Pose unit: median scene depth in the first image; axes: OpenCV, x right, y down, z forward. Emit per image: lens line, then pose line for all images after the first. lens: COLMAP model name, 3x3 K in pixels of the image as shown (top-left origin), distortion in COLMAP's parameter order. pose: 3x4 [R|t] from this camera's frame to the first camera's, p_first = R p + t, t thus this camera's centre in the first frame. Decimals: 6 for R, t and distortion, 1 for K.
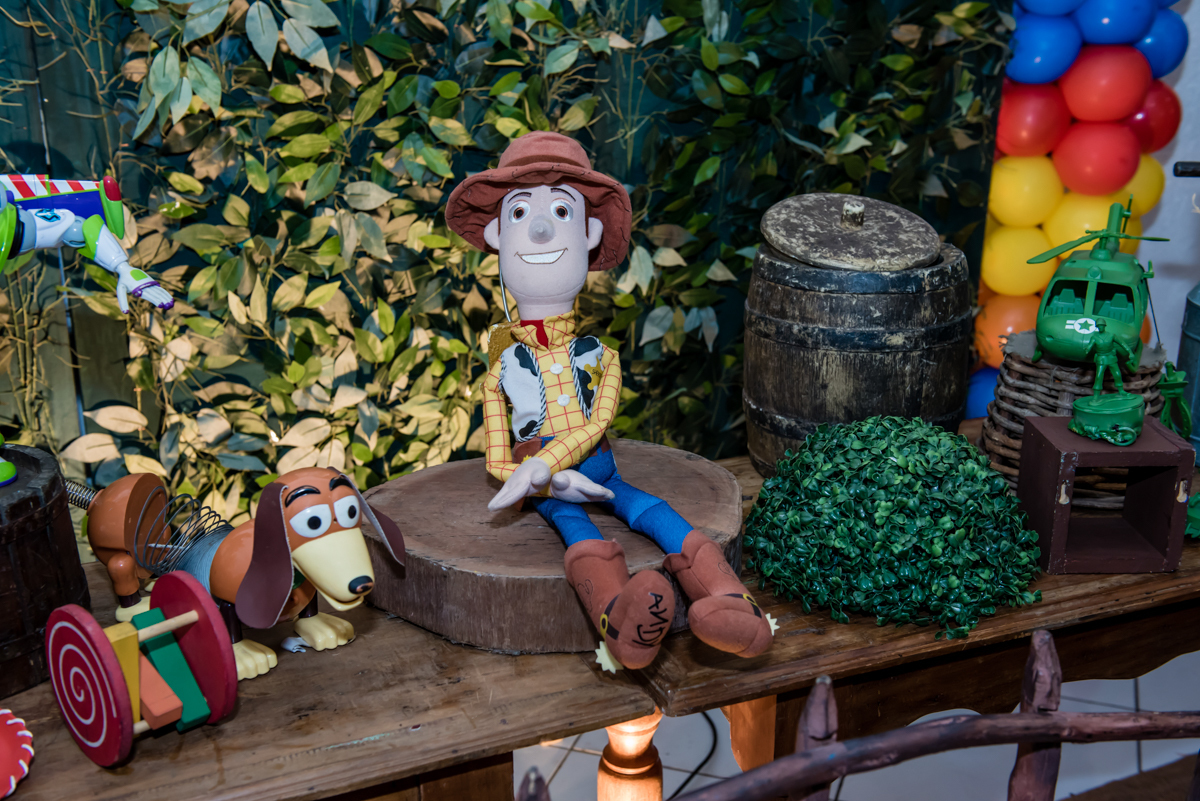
lens RADIAL K [[1364.2, 0, 605.9], [0, 1364.2, 397.5], [0, 0, 1]] dist [0.064808, 0.000000]
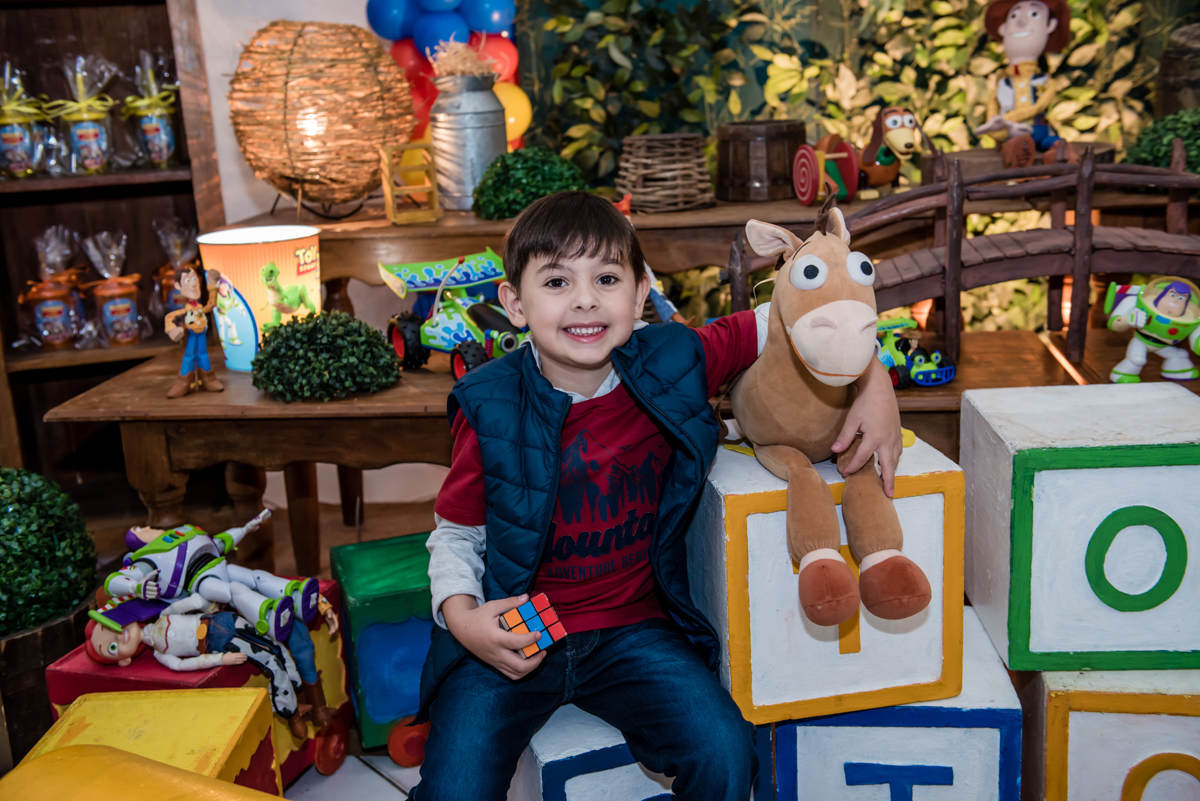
lens RADIAL K [[1287.8, 0, 593.4], [0, 1287.8, 392.3], [0, 0, 1]] dist [0.070032, 0.000000]
pose [[0.850456, 0.090747, -0.518160, 0.316061], [-0.110893, 0.993800, -0.007962, 0.349996], [0.514225, 0.064231, 0.855247, -0.688209]]
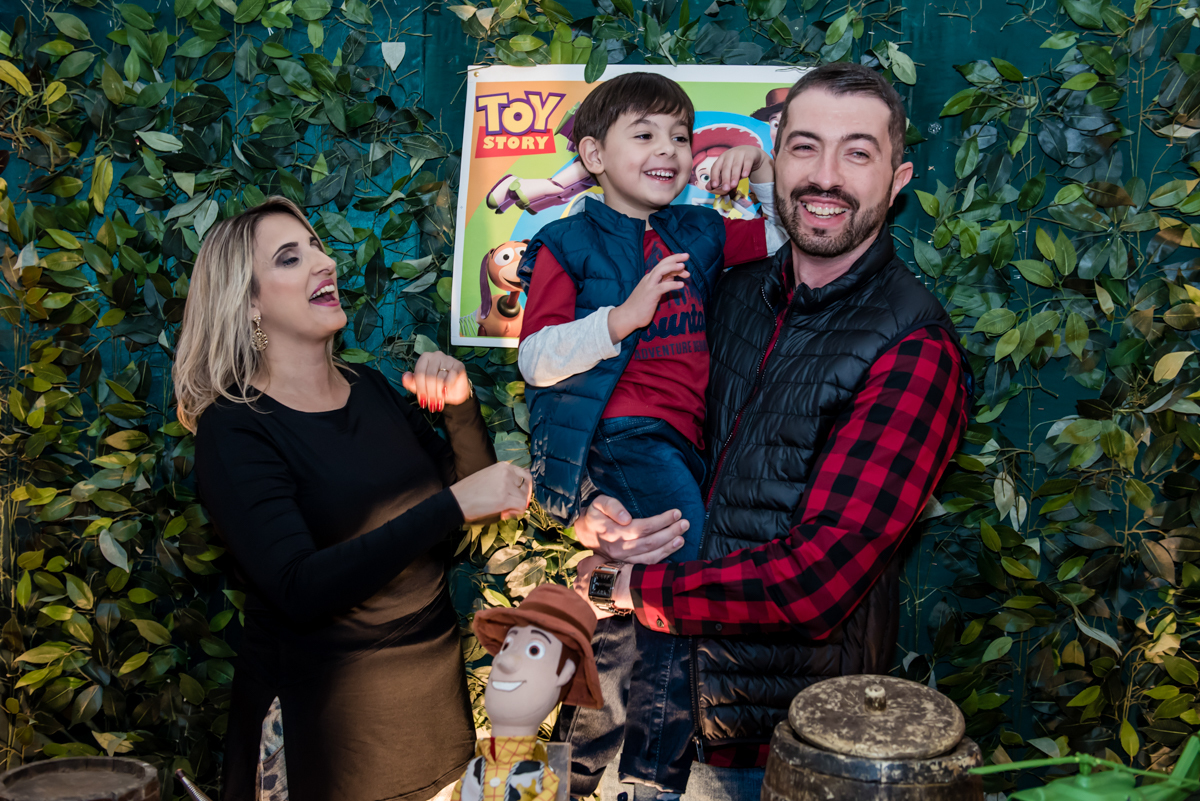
lens RADIAL K [[1389.0, 0, 584.5], [0, 1389.0, 365.2], [0, 0, 1]] dist [0.043622, 0.000000]
pose [[0.842045, 0.026085, -0.538777, 0.418510], [-0.201711, 0.941592, -0.269662, -0.031838], [0.500273, 0.335745, 0.798124, -0.027122]]
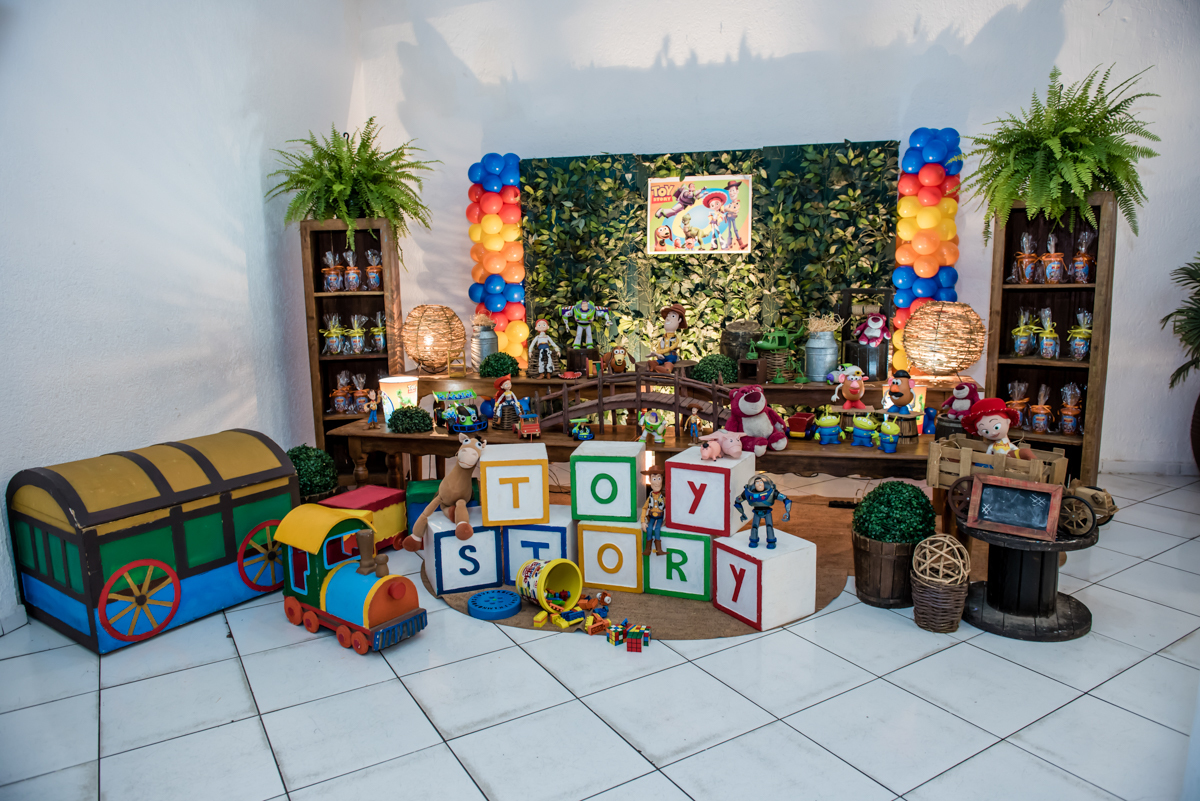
lens RADIAL K [[796.7, 0, 592.1], [0, 796.7, 396.3], [0, 0, 1]] dist [-0.056019, -0.000080]
pose [[0.766169, 0.093936, -0.635737, 1.266992], [-0.177691, 0.981657, -0.069098, 0.334879], [0.617585, 0.165906, 0.768807, -1.213943]]
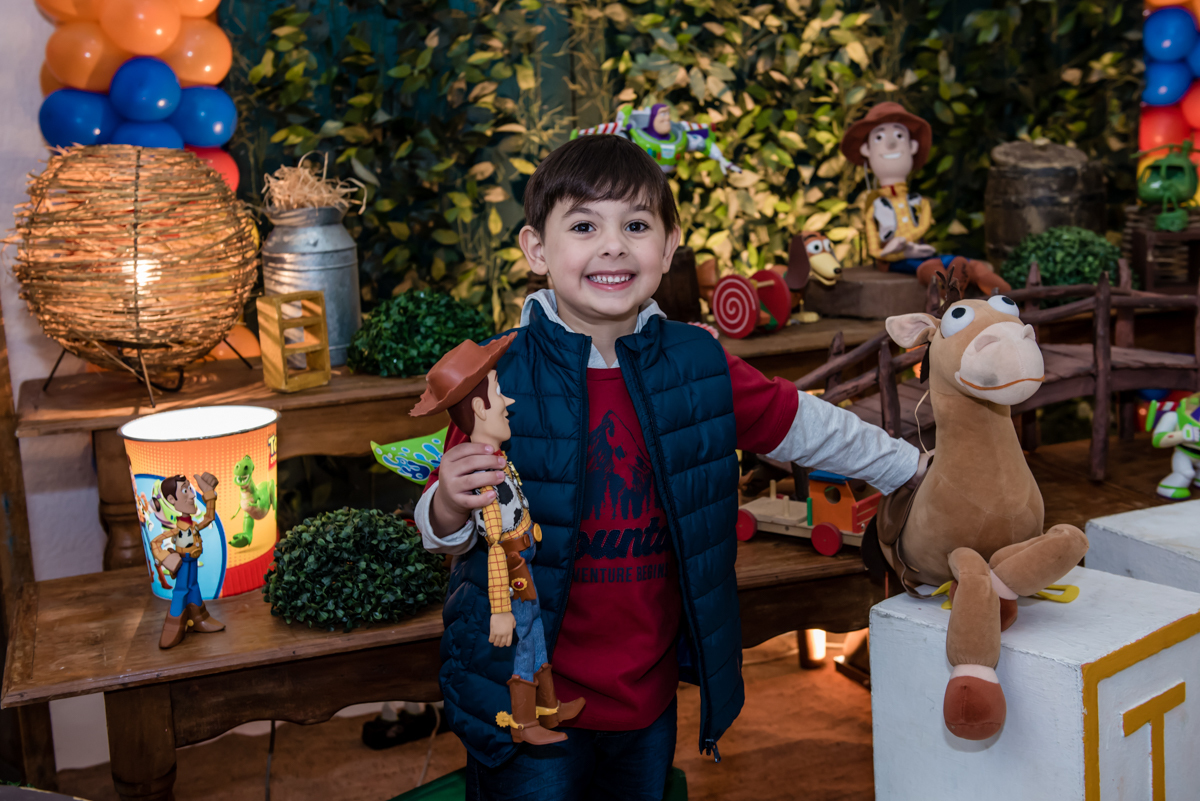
lens RADIAL K [[1563.5, 0, 596.3], [0, 1563.5, 344.9], [0, 0, 1]] dist [0.054917, 0.000000]
pose [[0.993704, -0.034525, -0.106582, -0.162168], [0.018448, 0.988771, -0.148297, 0.348053], [0.110505, 0.145397, 0.983183, -0.914246]]
